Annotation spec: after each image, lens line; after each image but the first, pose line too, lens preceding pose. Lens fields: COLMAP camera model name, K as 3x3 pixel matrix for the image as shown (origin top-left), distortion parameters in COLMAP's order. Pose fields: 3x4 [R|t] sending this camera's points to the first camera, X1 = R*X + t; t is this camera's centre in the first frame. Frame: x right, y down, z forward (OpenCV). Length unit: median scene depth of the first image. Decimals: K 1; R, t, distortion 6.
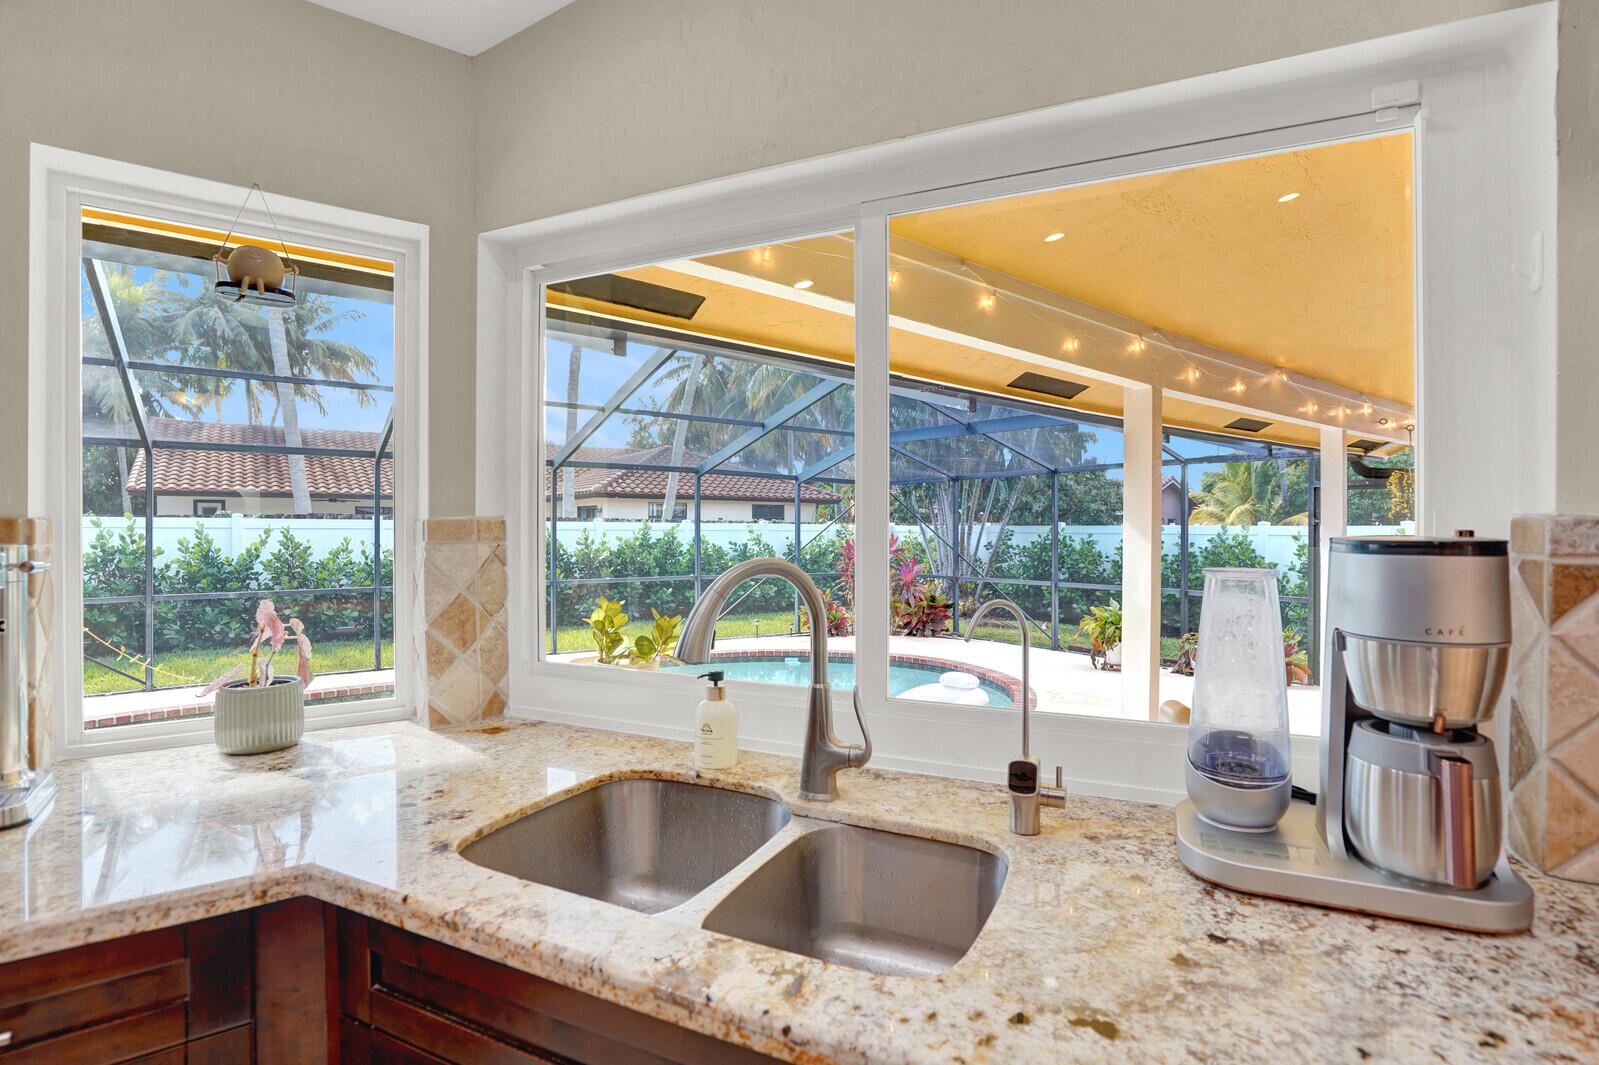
lens RADIAL K [[749.5, 0, 789.2], [0, 749.5, 534.4], [0, 0, 1]] dist [-0.036992, 0.004176]
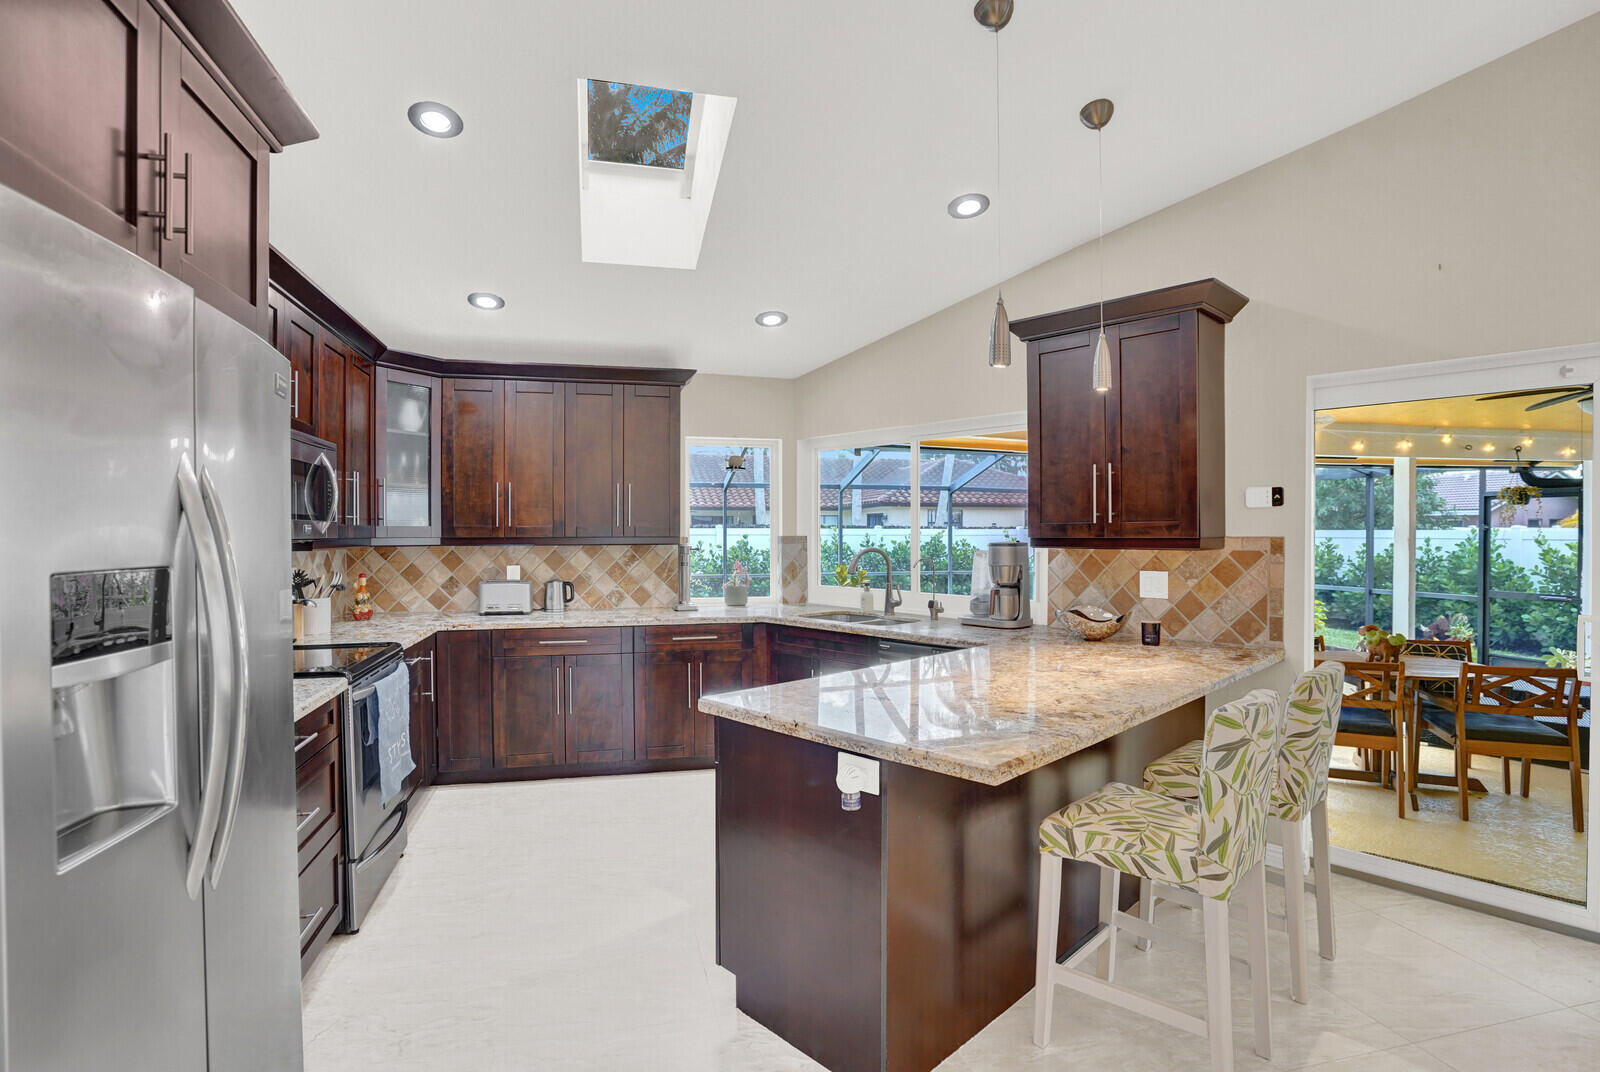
lens RADIAL K [[762.5, 0, 814.8], [0, 762.5, 542.9], [0, 0, 1]] dist [-0.030820, 0.009772]
pose [[0.937654, 0.001824, -0.347566, 0.112078], [0.000582, 0.999977, 0.006820, -0.002073], [0.347571, -0.006597, 0.937631, -0.291648]]
